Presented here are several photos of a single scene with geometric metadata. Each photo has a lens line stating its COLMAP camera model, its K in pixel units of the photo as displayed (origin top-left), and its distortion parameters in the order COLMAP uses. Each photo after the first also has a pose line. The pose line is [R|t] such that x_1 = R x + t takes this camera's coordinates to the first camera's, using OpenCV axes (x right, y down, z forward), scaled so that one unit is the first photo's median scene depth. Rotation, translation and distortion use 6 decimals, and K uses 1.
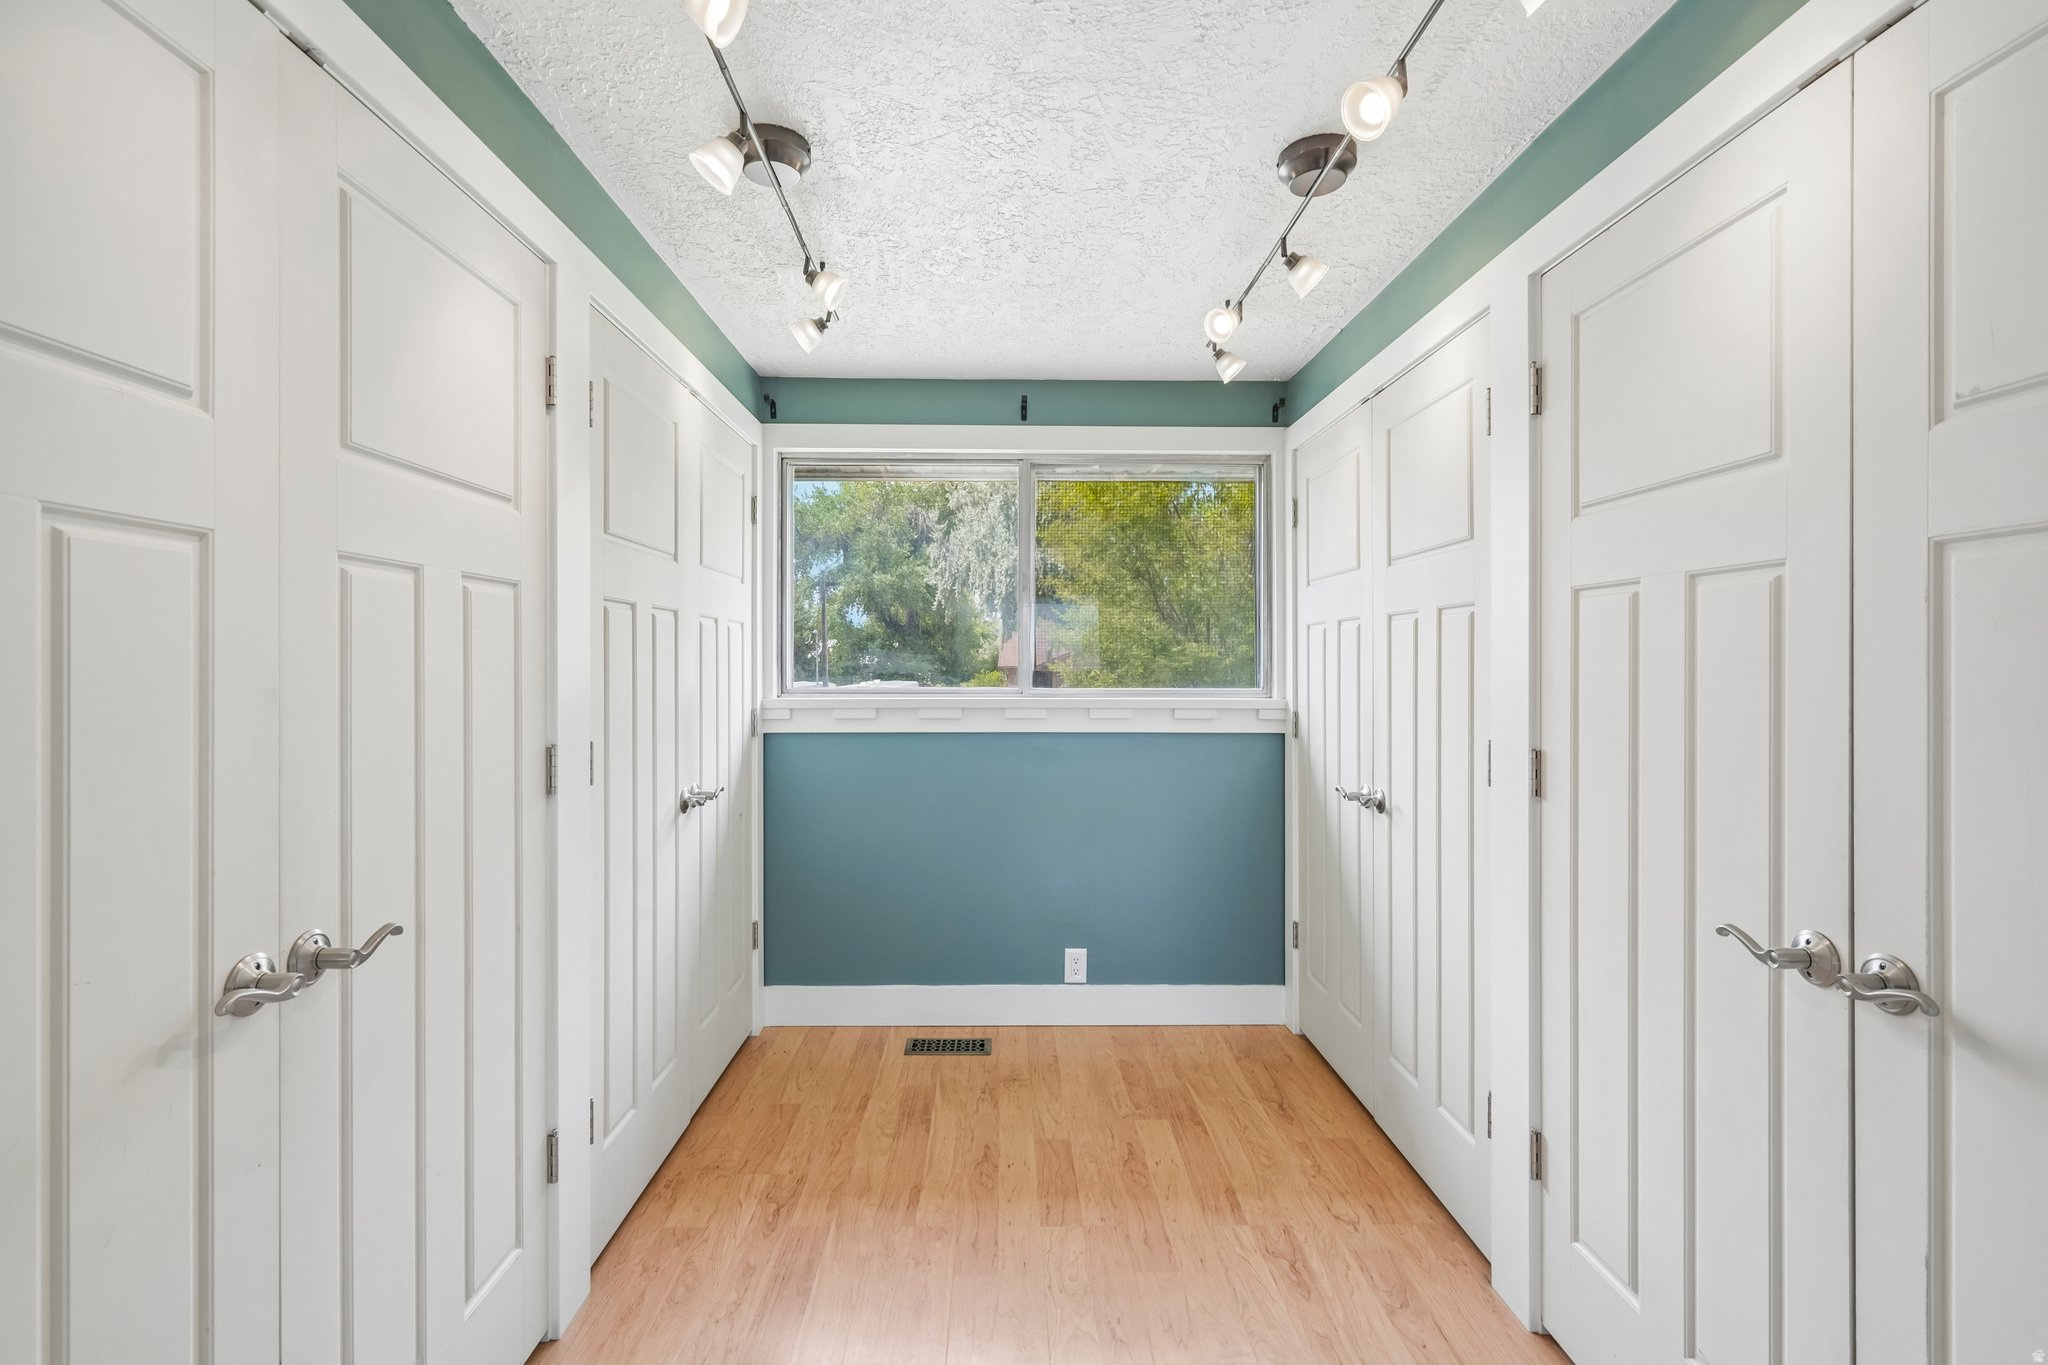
lens RADIAL K [[925.2, 0, 1006.8], [0, 925.2, 676.6], [0, 0, 1]] dist [-0.005752, 0.004133]
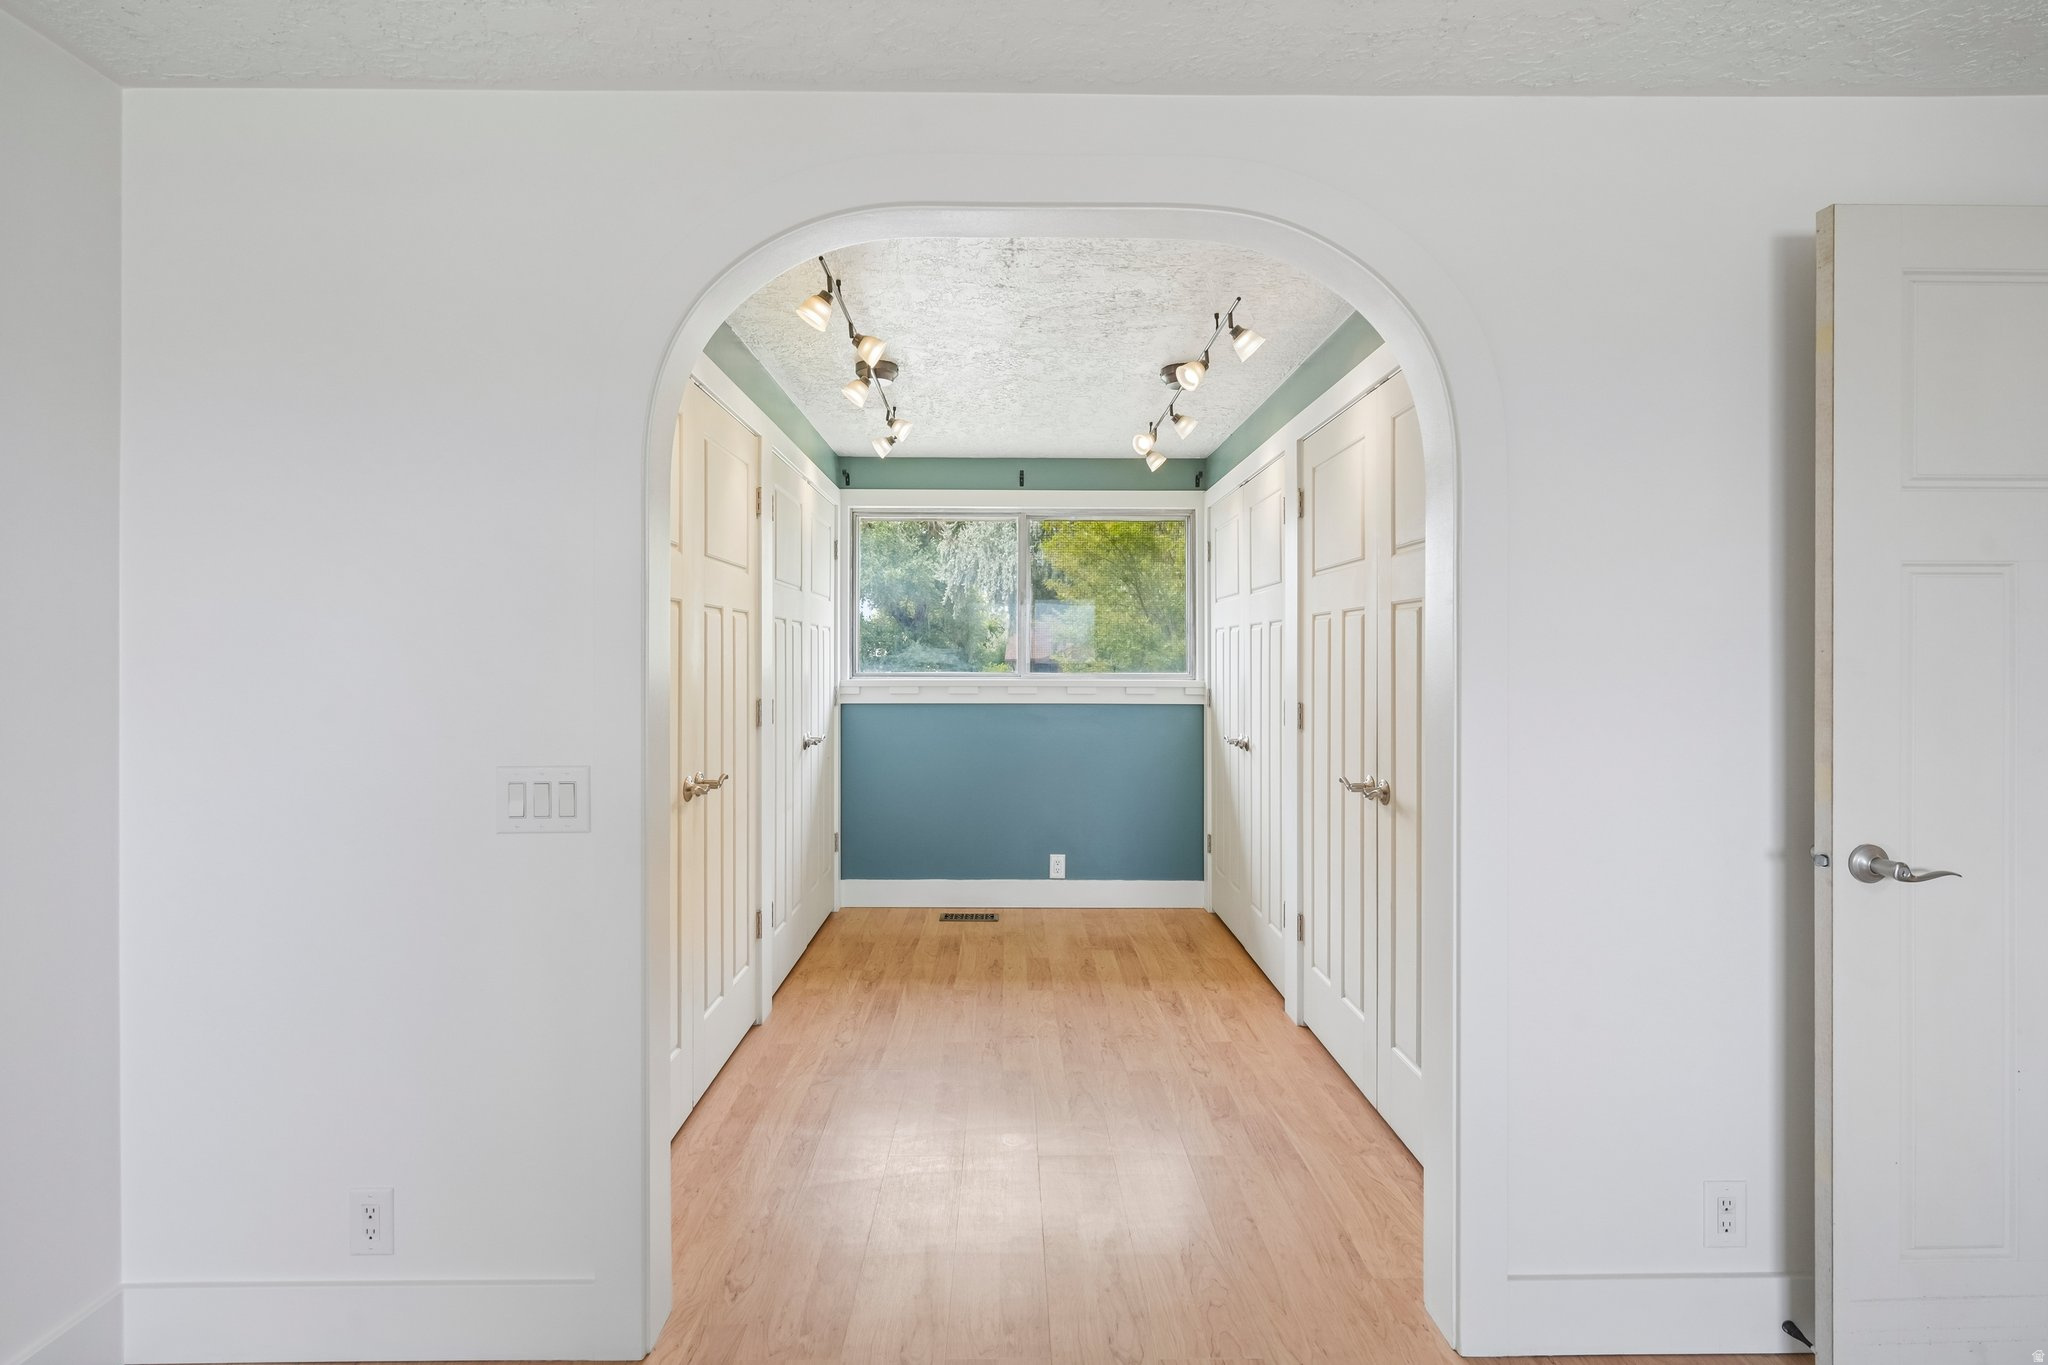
lens RADIAL K [[925.2, 0, 1005.8], [0, 925.2, 662.6], [0, 0, 1]] dist [-0.005752, 0.004133]
pose [[0.999960, 0.000782, -0.008878, 0.009352], [-0.000842, 0.999977, -0.006730, 0.009311], [0.008872, 0.006737, 0.999938, -0.594784]]
